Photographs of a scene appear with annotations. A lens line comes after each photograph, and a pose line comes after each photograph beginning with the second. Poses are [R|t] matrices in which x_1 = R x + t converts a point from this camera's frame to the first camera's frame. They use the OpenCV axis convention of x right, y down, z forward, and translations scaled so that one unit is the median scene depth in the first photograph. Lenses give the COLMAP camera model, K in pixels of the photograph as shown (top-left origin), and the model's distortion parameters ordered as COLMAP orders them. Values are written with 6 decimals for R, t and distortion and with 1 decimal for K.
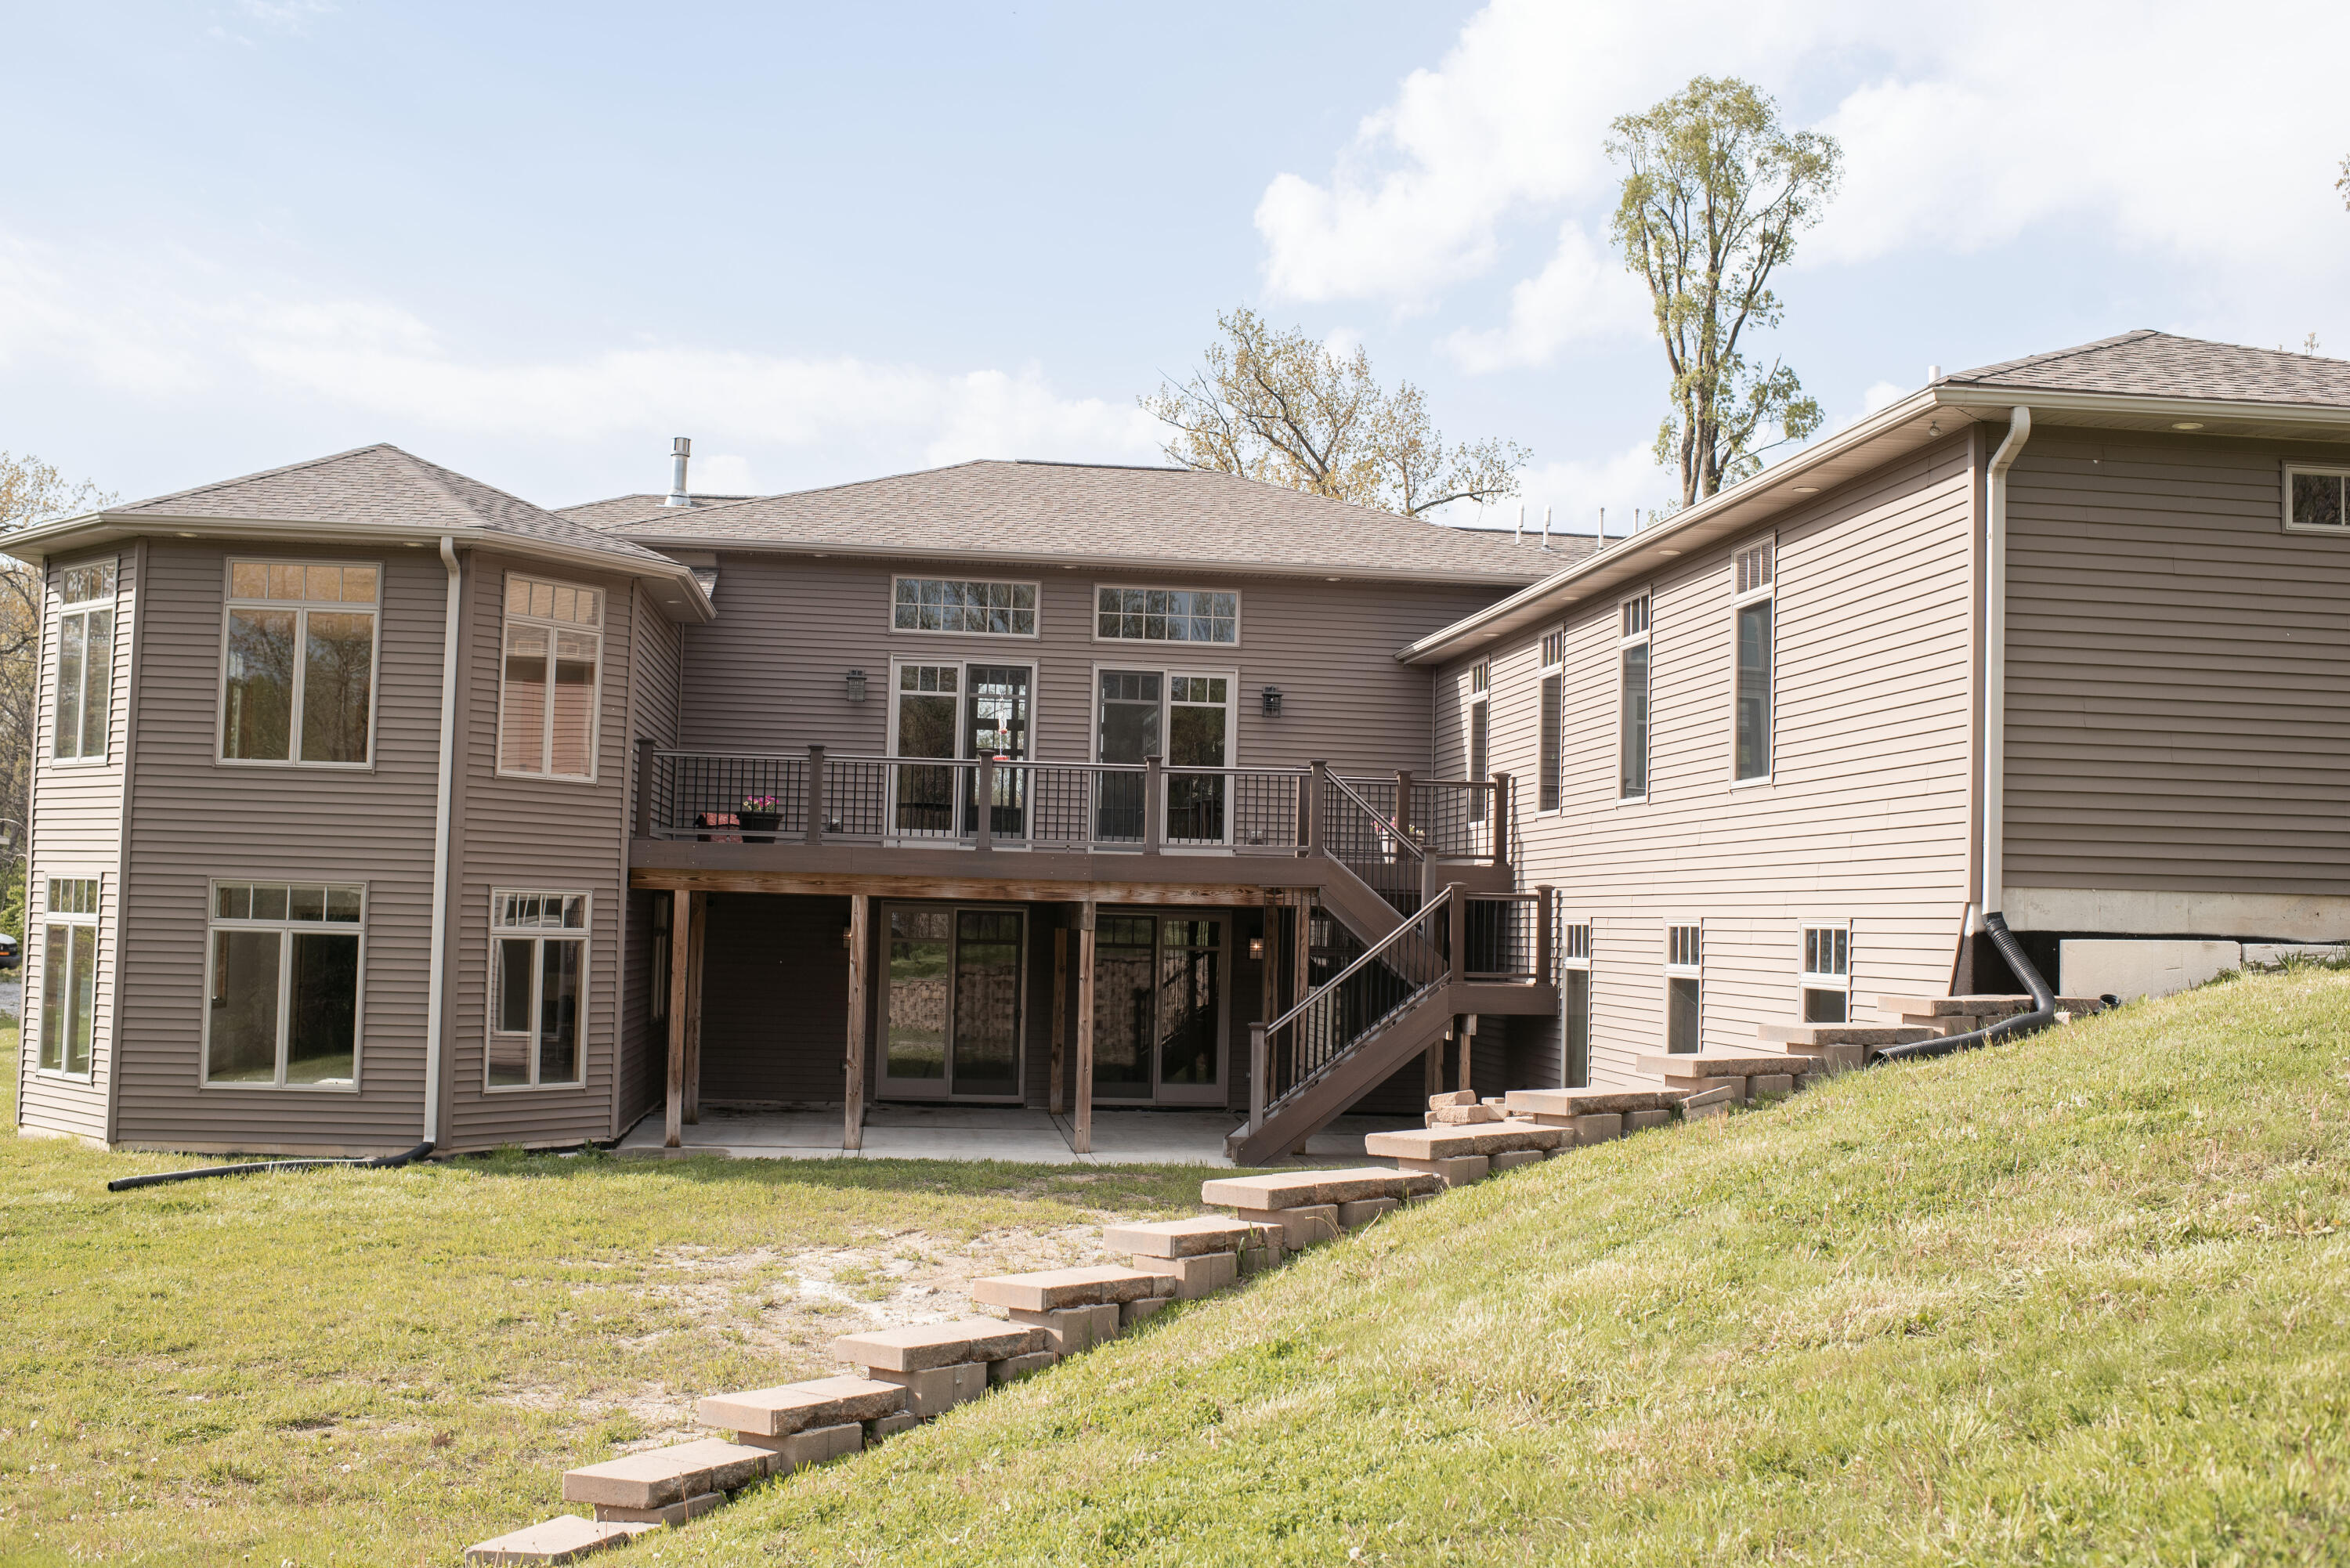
lens RADIAL K [[2358.9, 0, 1175.0], [0, 2358.9, 784.0], [0, 0, 1]] dist [-0.178615, 0.001802]
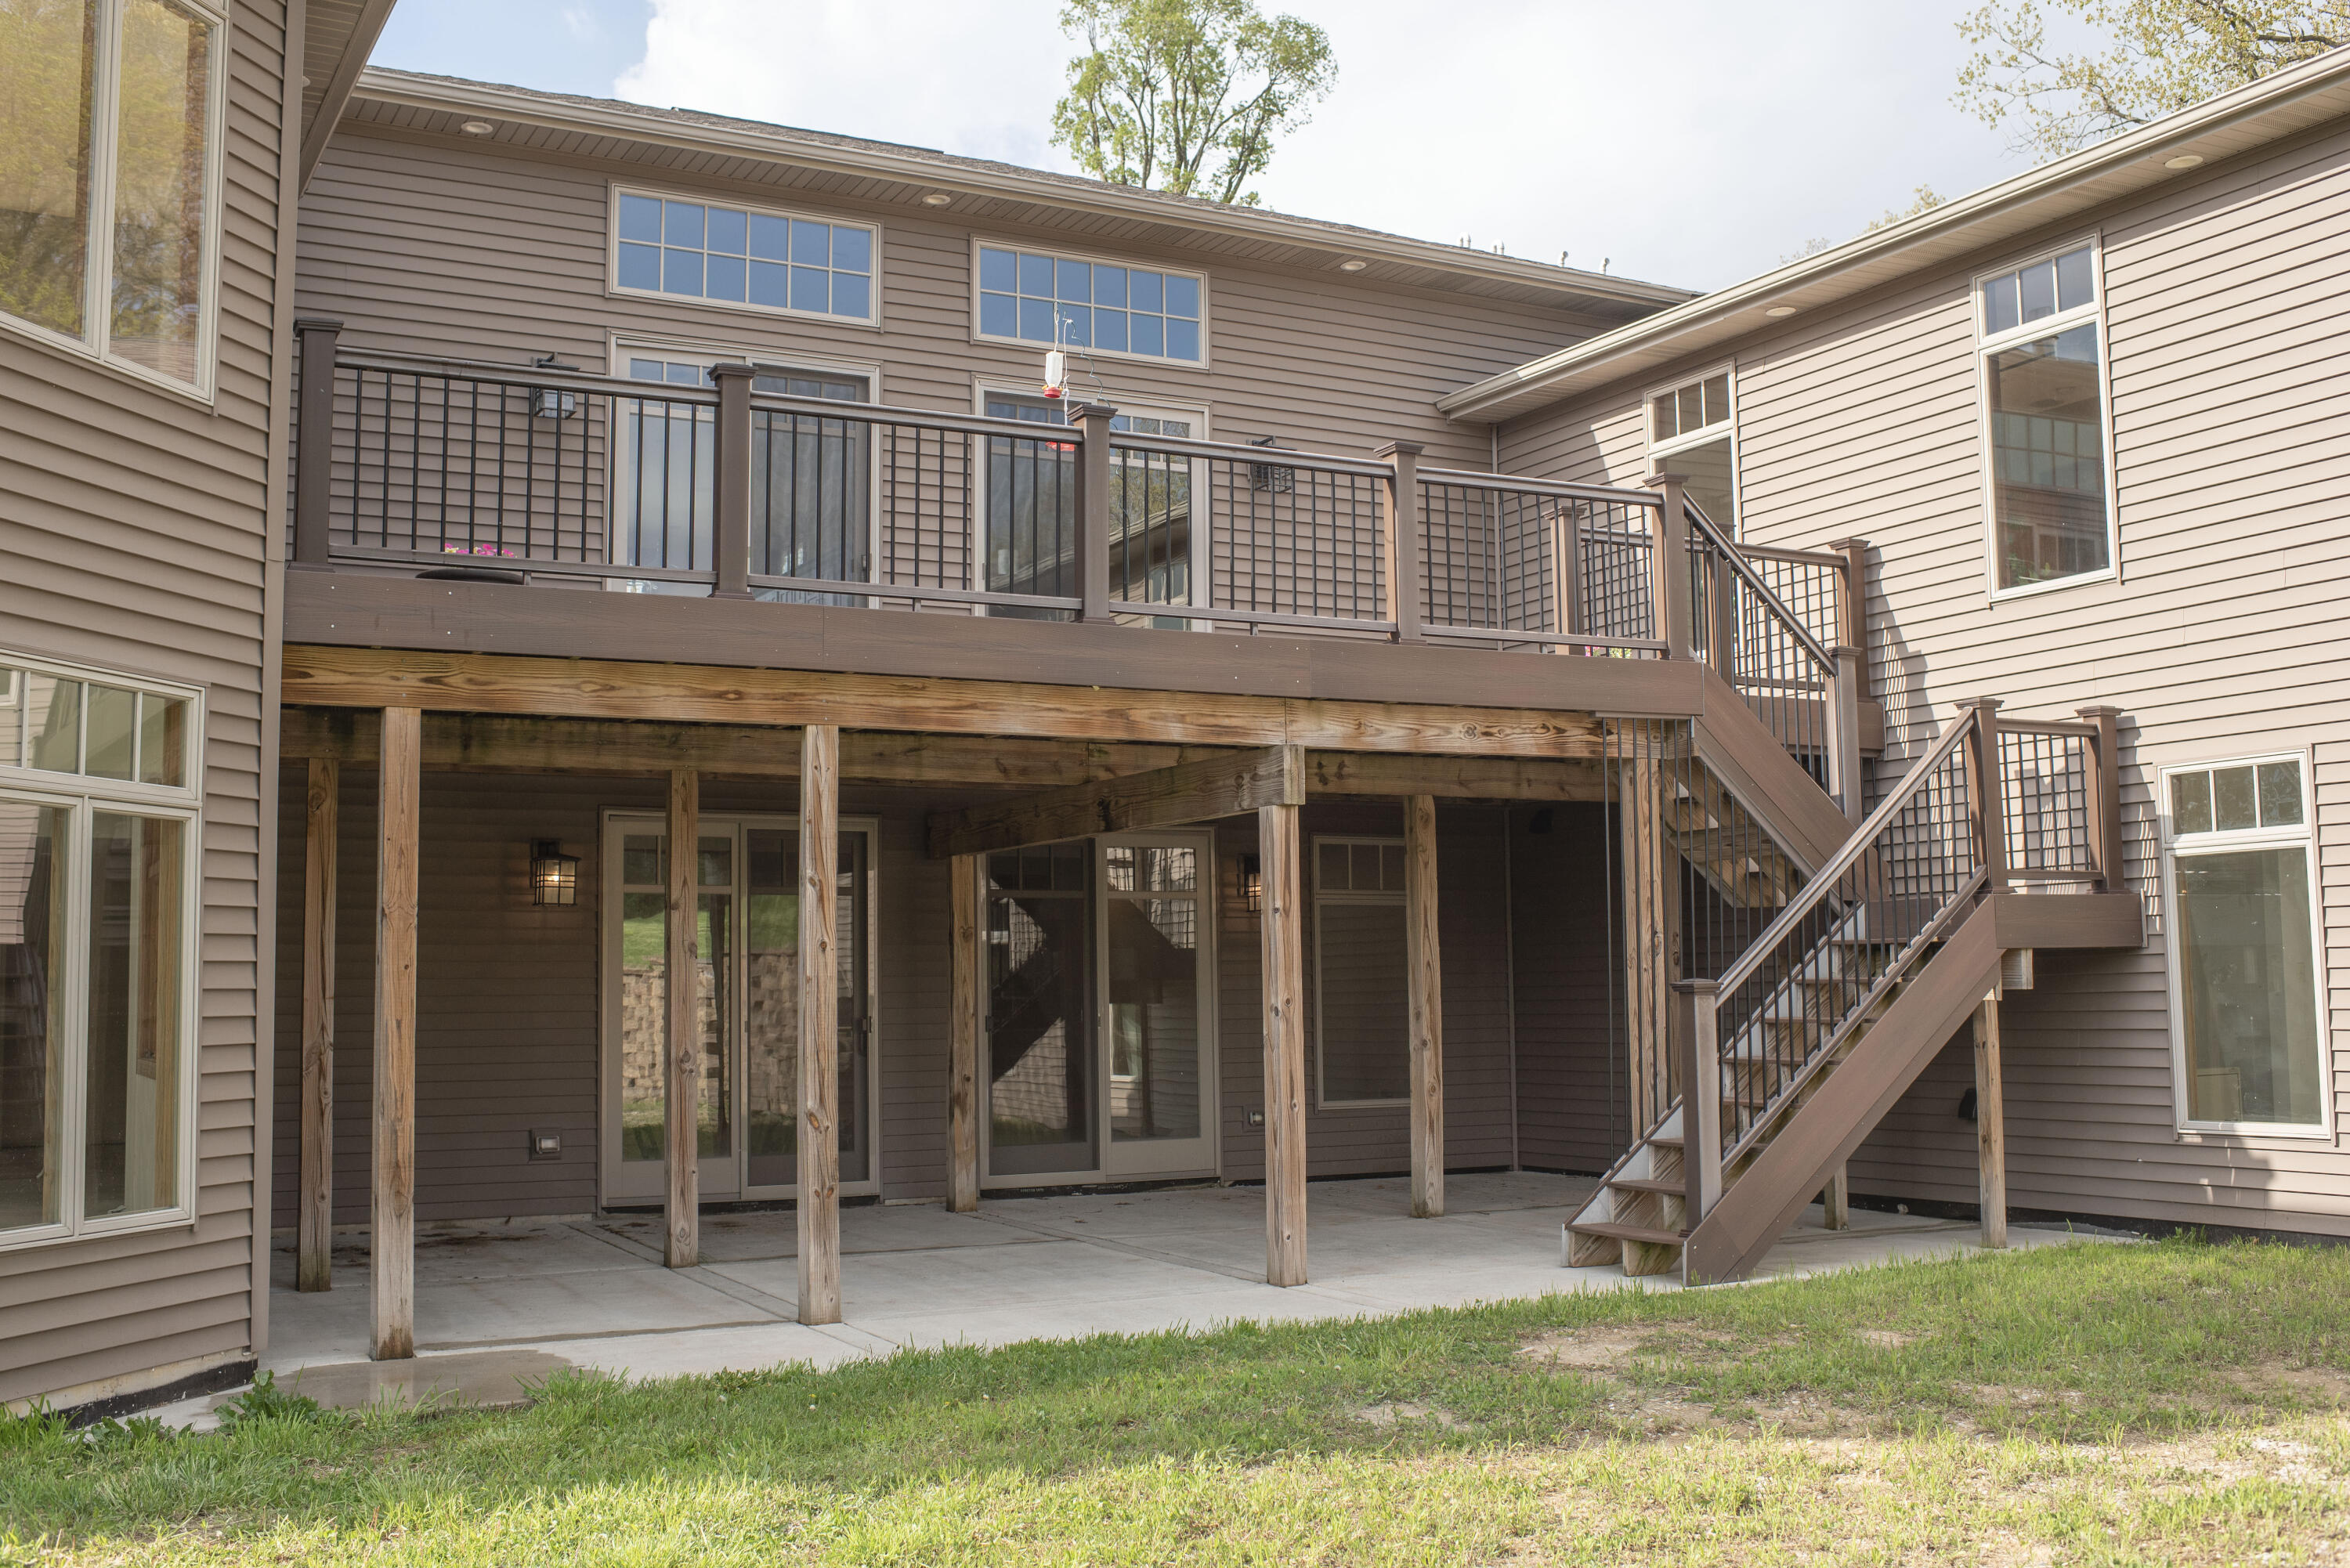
lens RADIAL K [[2354.7, 0, 1175.0], [0, 2354.7, 784.0], [0, 0, 1]] dist [-0.077097, -0.009827]
pose [[0.930597, -0.005075, 0.366011, -0.229161], [0.016770, 0.999445, -0.028782, 0.070684], [-0.365662, 0.032922, 0.930165, 0.567893]]
